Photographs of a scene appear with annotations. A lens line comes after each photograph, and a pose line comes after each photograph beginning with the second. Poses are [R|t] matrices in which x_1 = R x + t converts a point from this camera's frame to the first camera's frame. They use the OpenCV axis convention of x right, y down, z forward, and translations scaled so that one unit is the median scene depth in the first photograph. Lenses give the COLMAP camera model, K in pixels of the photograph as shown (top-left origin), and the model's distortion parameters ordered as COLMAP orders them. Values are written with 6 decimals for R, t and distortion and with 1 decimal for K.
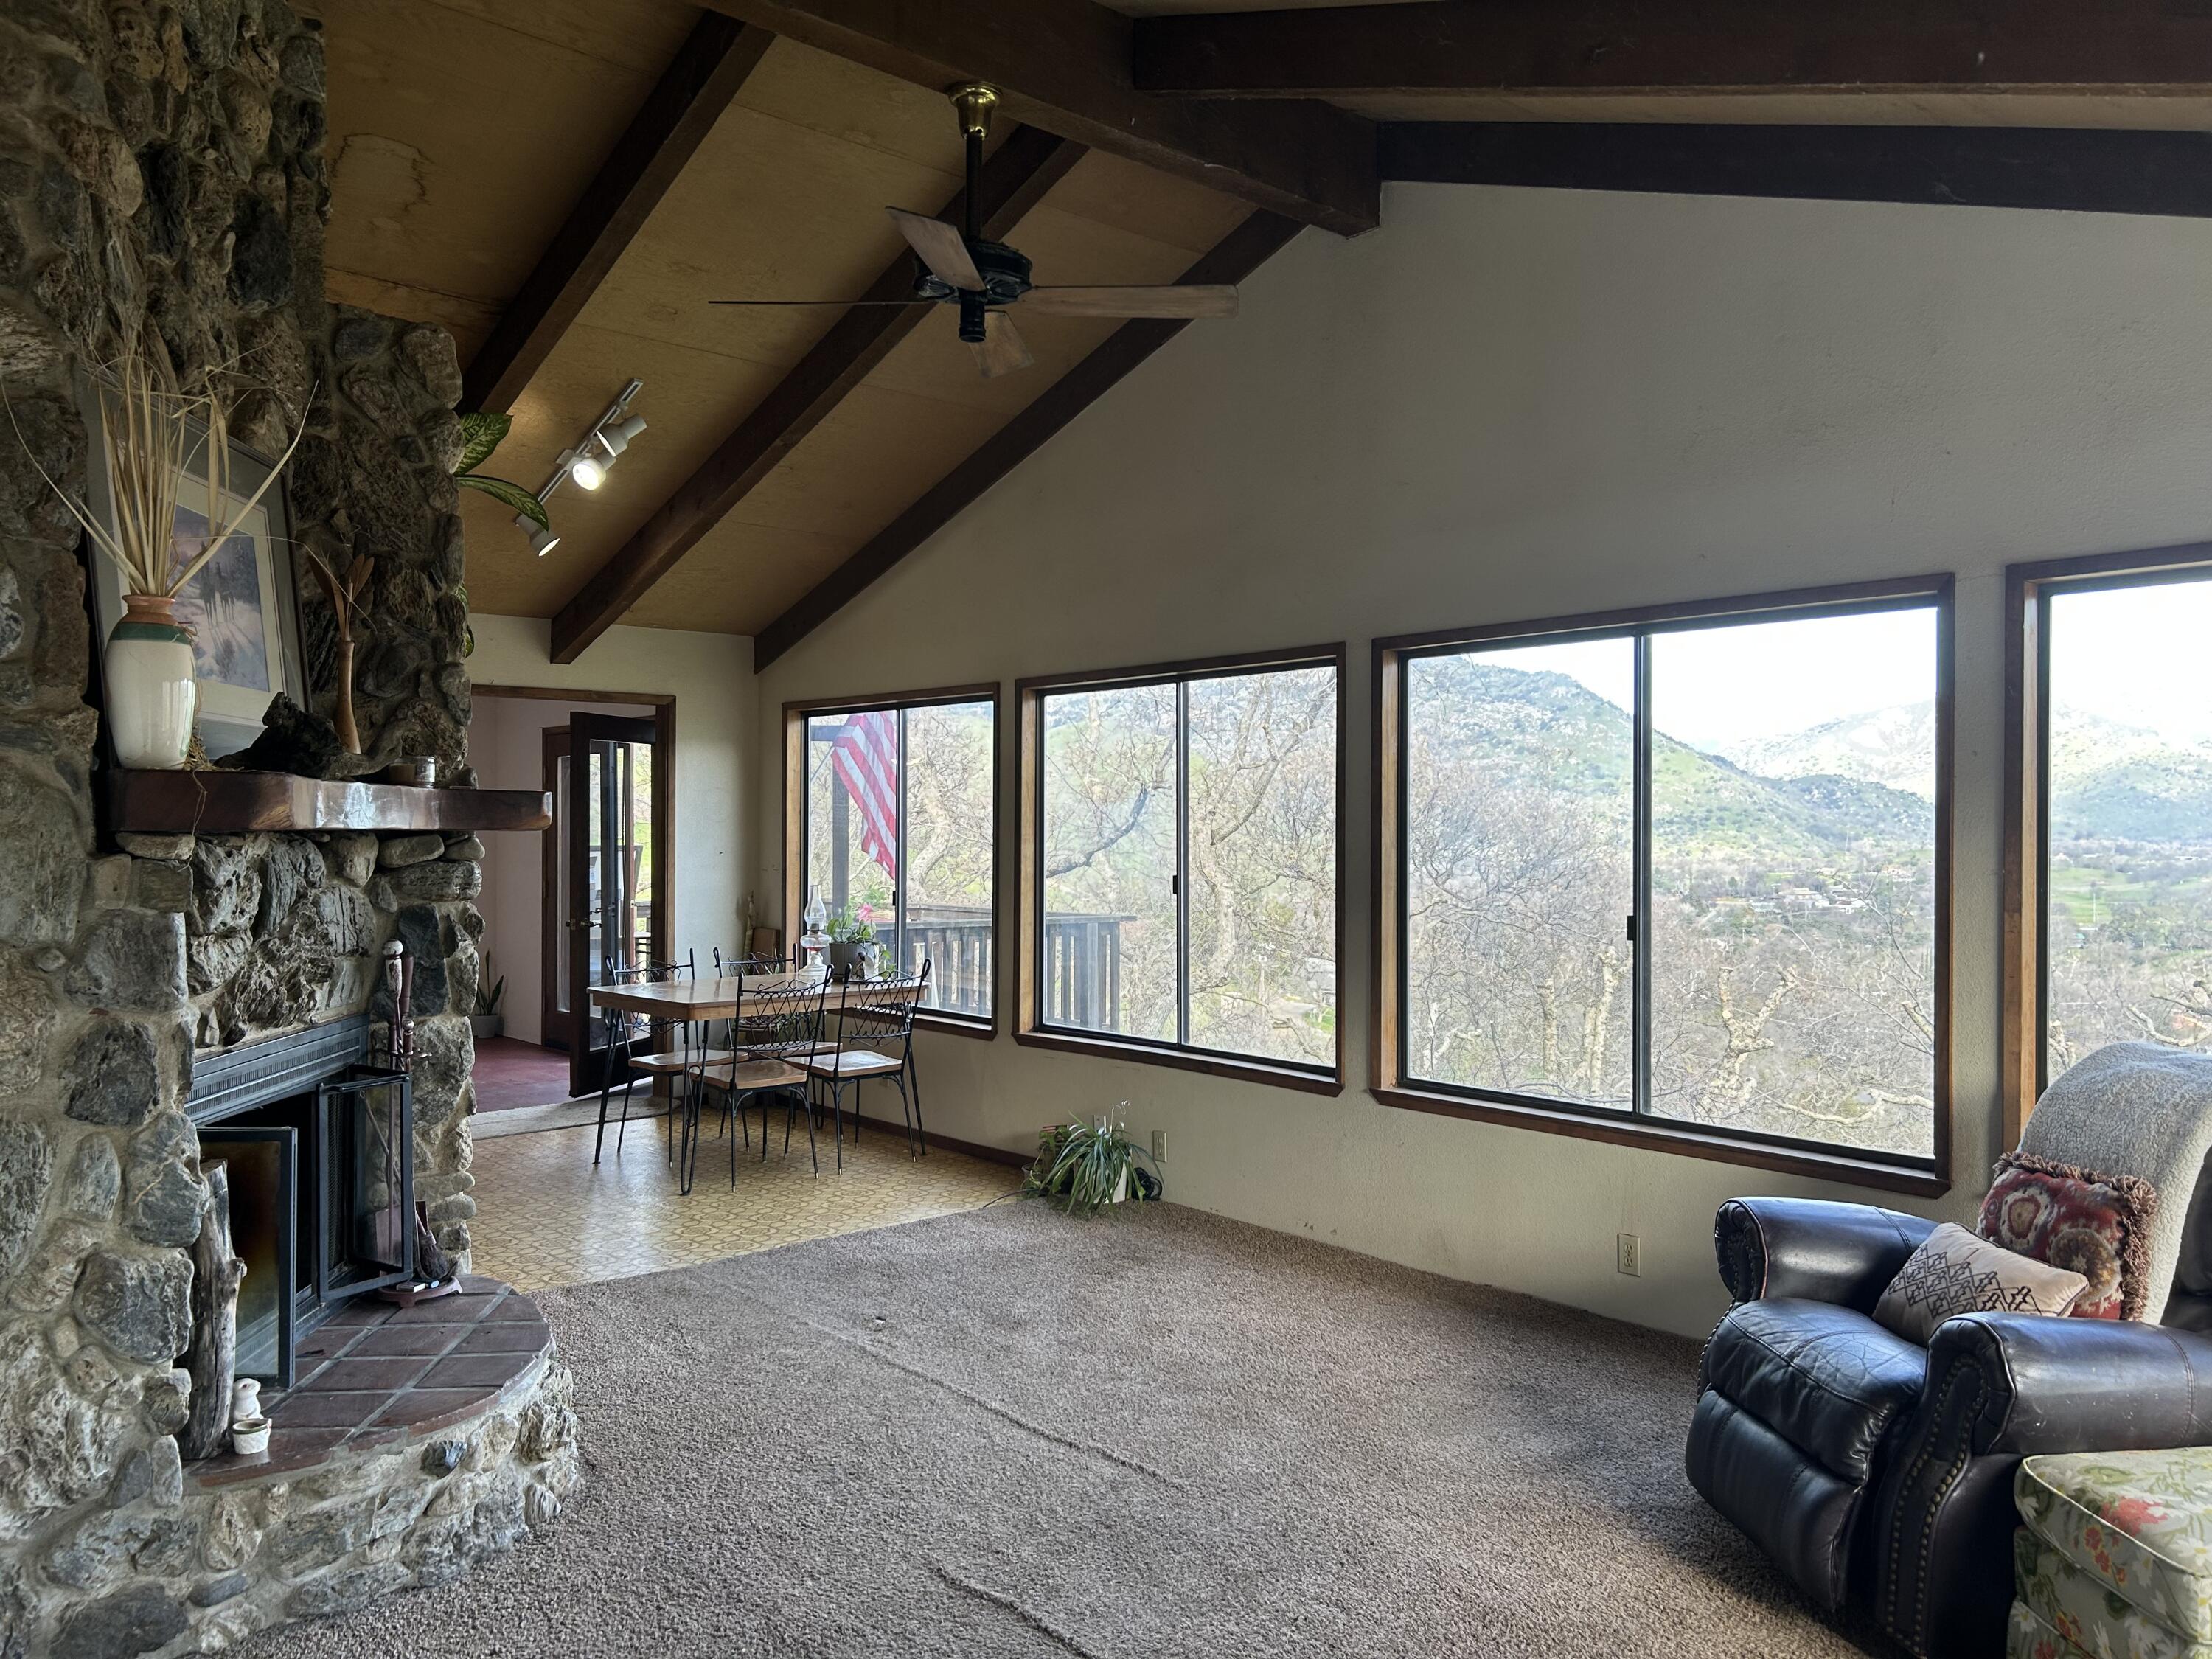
lens RADIAL K [[1661.1, 0, 1106.7], [0, 1661.1, 831.2], [0, 0, 1]] dist [0.000401, -0.000544]
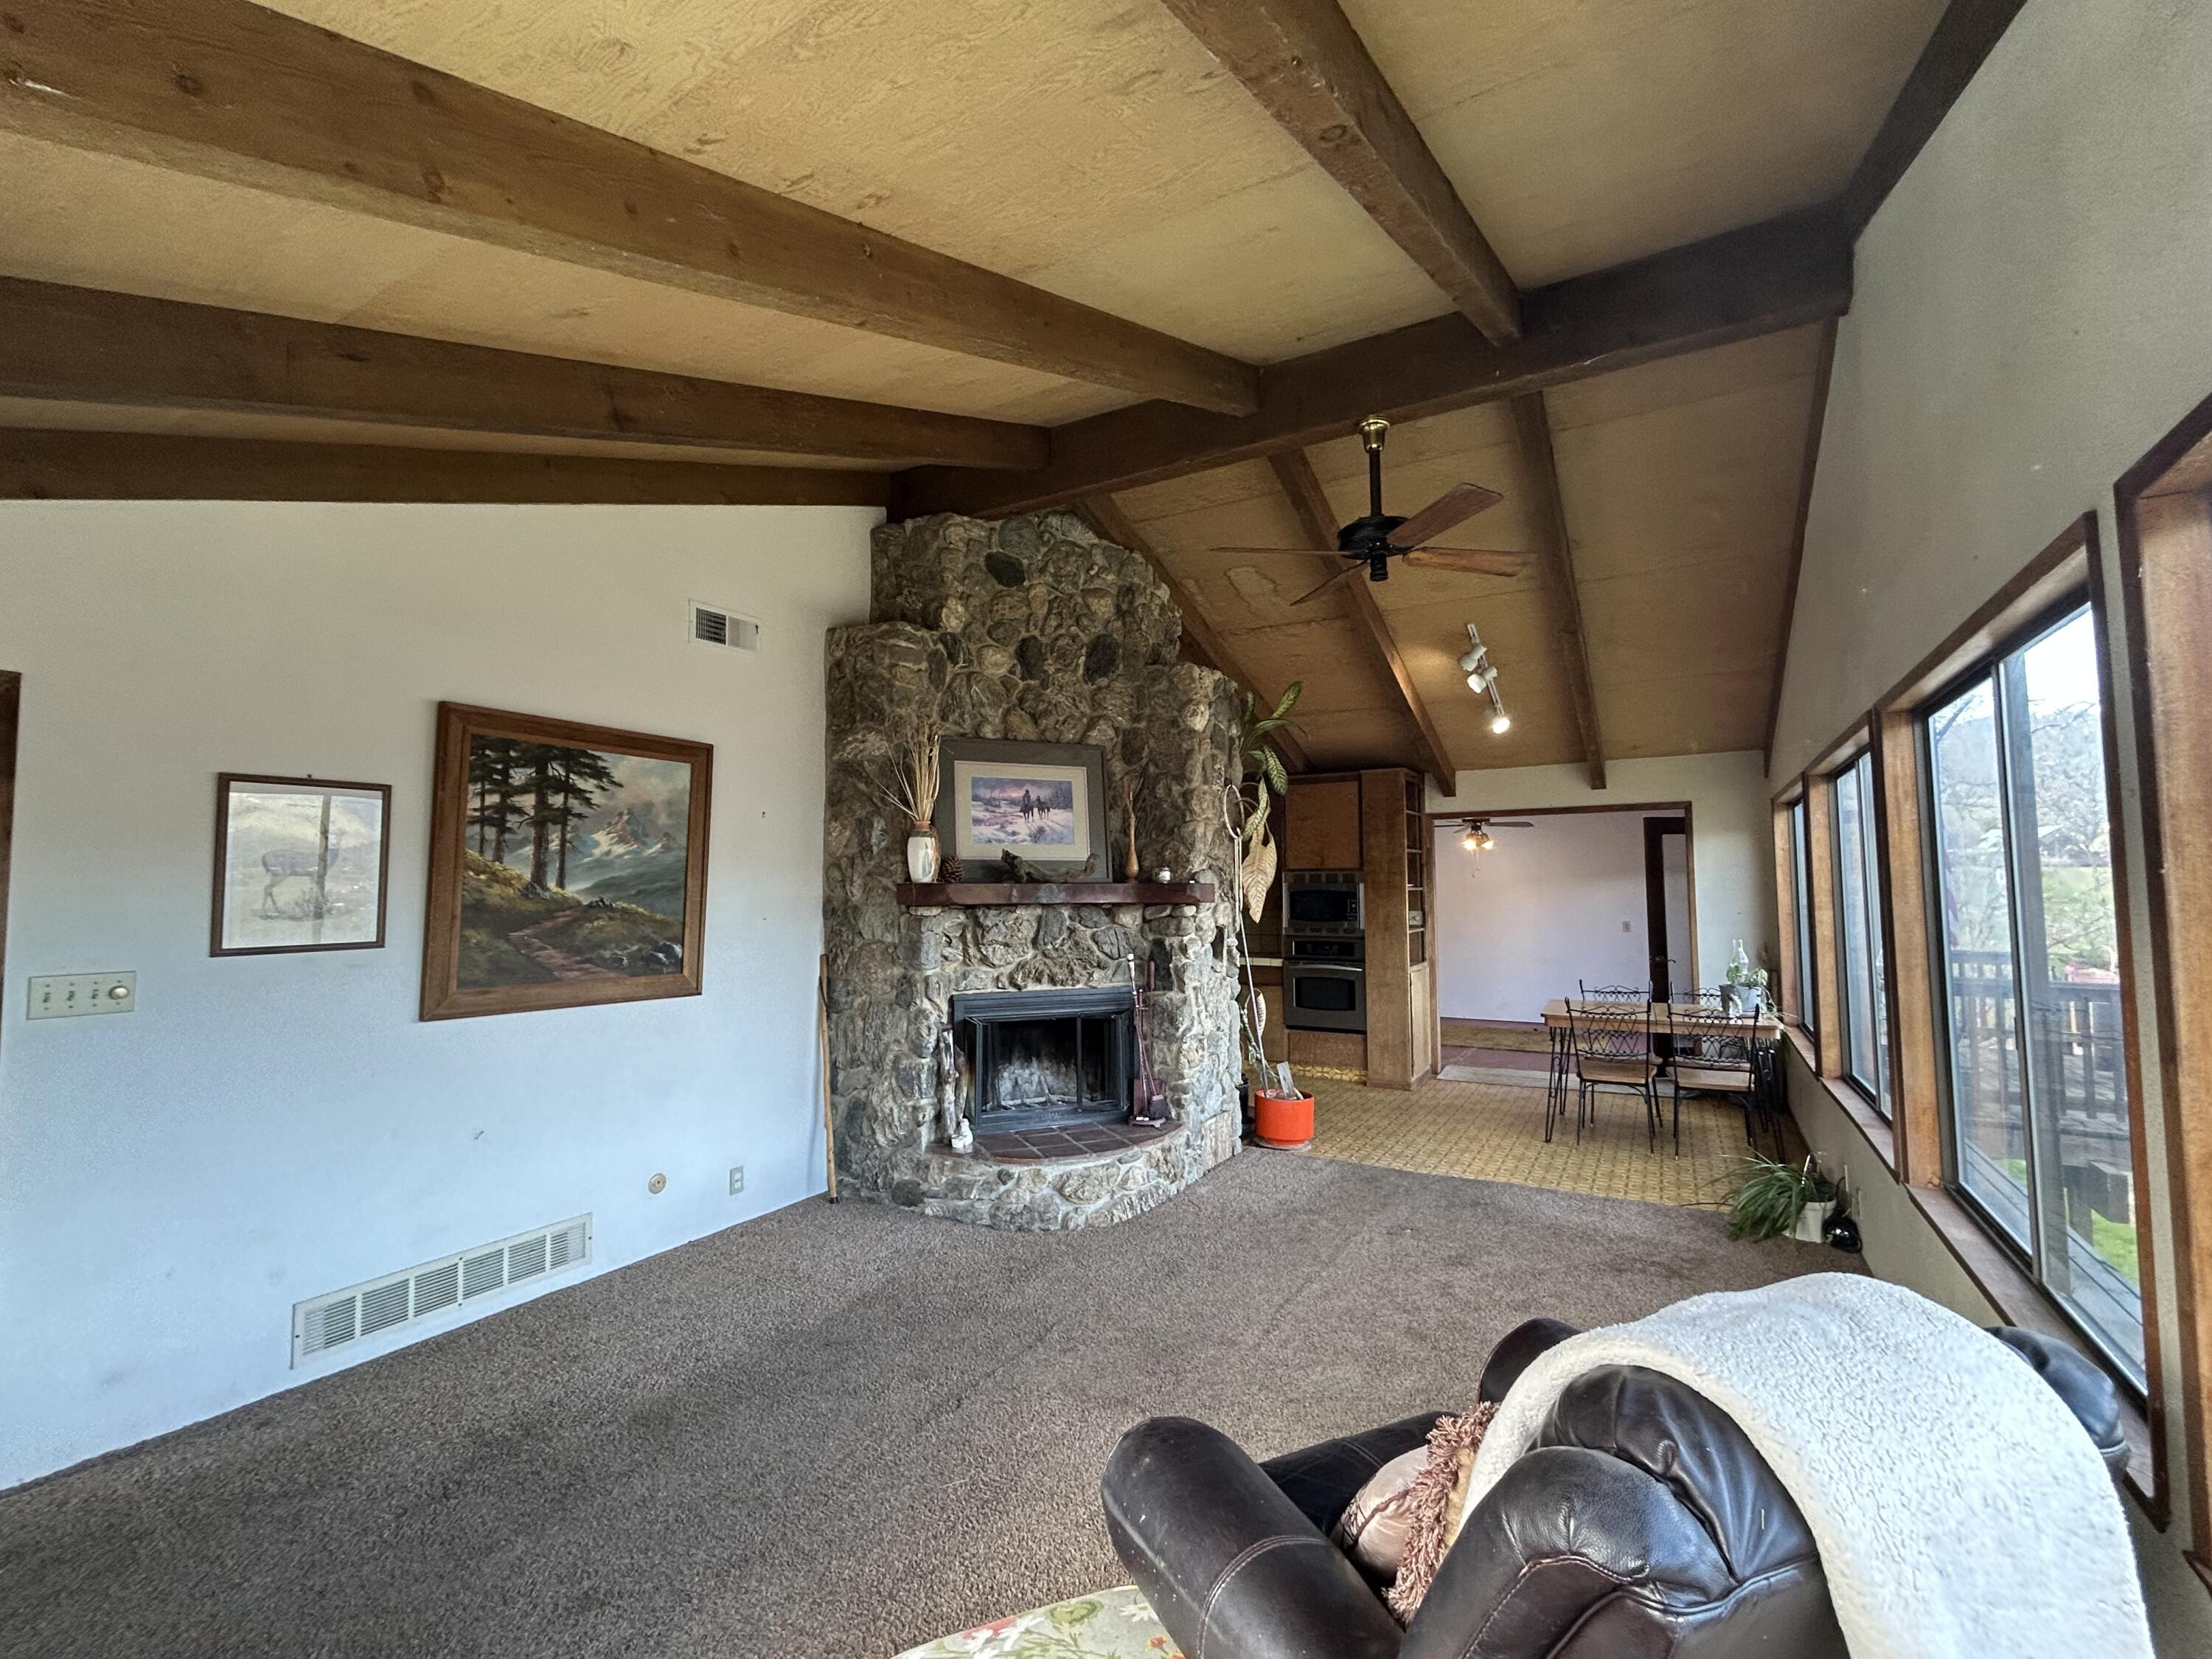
lens RADIAL K [[959.5, 0, 1106.5], [0, 959.5, 827.0], [0, 0, 1]] dist [-0.000154, -0.000086]
pose [[0.311835, -0.070504, -0.947517, 0.730289], [0.007005, 0.997387, -0.071909, -0.008864], [0.950110, 0.015786, 0.311514, 0.548507]]
